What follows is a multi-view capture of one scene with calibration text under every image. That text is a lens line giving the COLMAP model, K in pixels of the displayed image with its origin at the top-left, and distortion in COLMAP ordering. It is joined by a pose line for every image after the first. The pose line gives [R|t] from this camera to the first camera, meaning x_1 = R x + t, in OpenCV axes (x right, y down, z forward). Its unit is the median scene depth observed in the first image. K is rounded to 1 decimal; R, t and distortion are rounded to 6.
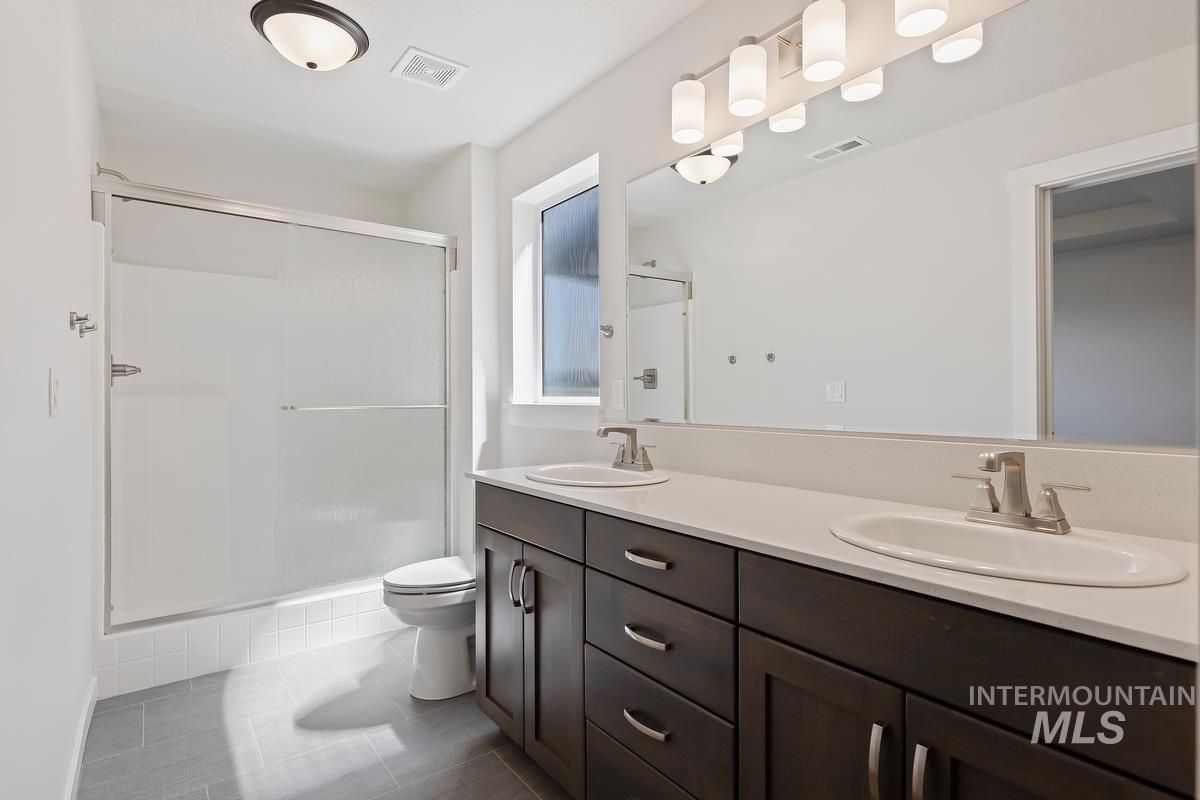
lens RADIAL K [[590.5, 0, 599.8], [0, 590.5, 407.1], [0, 0, 1]] dist [-0.001467, -0.000162]
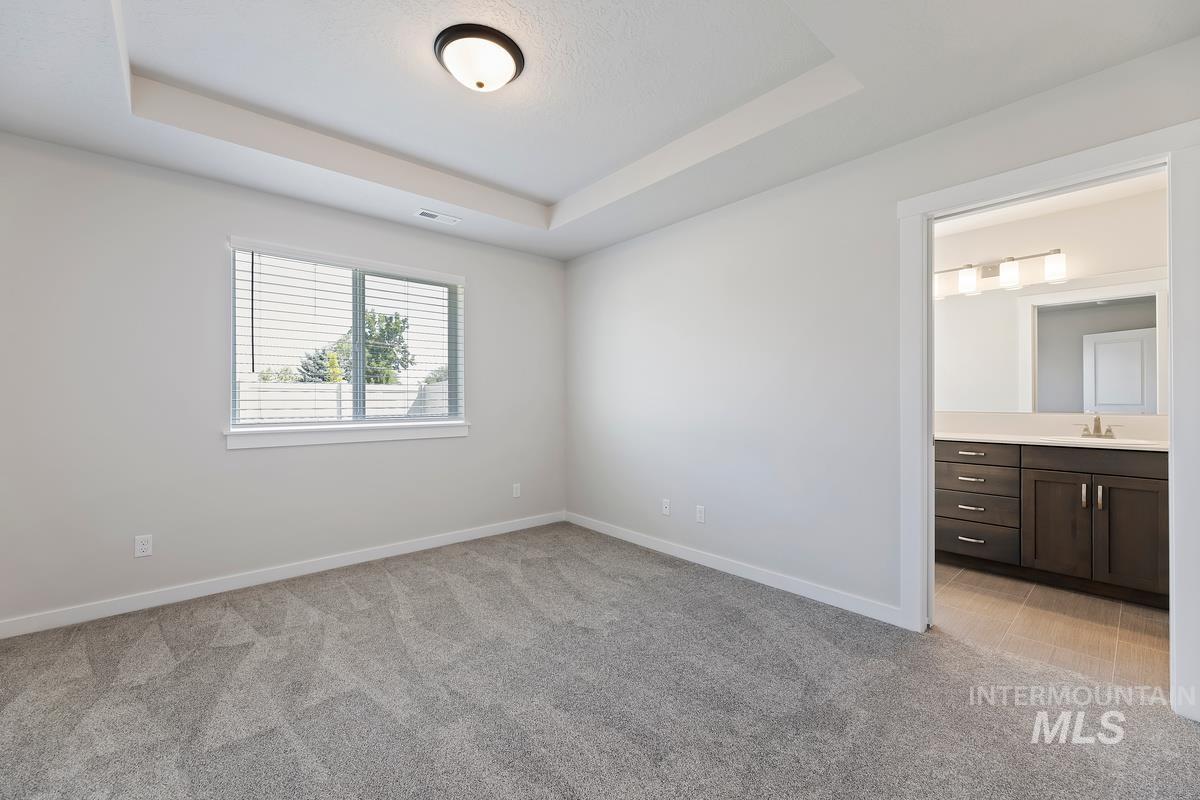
lens RADIAL K [[485.9, 0, 592.5], [0, 485.9, 393.0], [0, 0, 1]] dist [0.001209, 0.000246]
pose [[0.993718, -0.007881, 0.111632, -2.512675], [0.006992, 0.999941, 0.008352, -0.106902], [-0.111692, -0.007519, 0.993714, -1.497223]]
